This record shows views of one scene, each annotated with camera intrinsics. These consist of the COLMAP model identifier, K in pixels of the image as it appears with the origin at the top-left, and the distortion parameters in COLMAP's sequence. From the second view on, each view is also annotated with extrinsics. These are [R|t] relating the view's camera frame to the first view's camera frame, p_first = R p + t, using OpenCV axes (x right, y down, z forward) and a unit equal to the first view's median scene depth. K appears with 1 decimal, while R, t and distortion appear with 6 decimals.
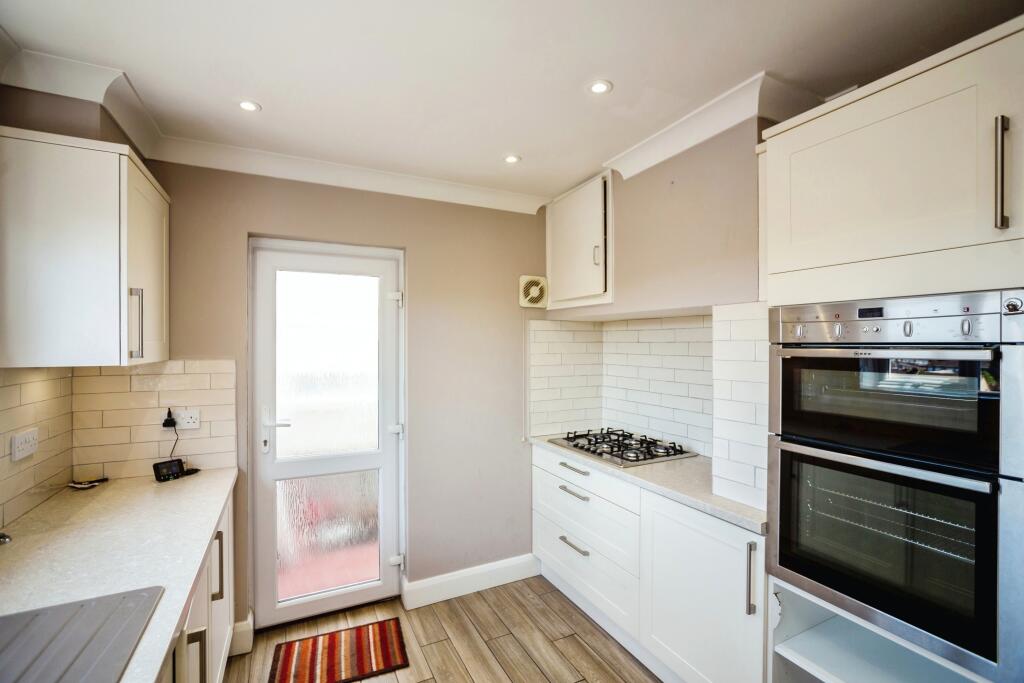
lens RADIAL K [[443.3, 0, 510.4], [0, 443.3, 346.3], [0, 0, 1]] dist [-0.032468, 0.011968]
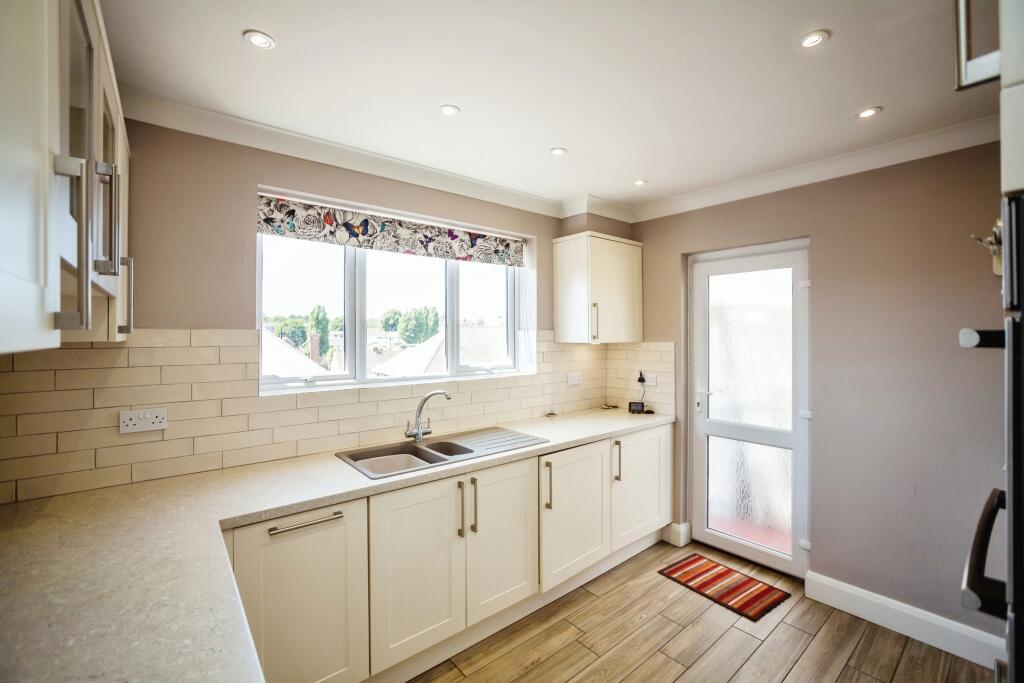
lens RADIAL K [[439.1, 0, 527.6], [0, 439.1, 335.3], [0, 0, 1]] dist [-0.033570, 0.011765]
pose [[0.243819, 0.001742, -0.969819, 0.640386], [-0.001150, 0.999998, 0.001507, 0.004320], [0.969820, 0.000748, 0.243821, 0.161028]]
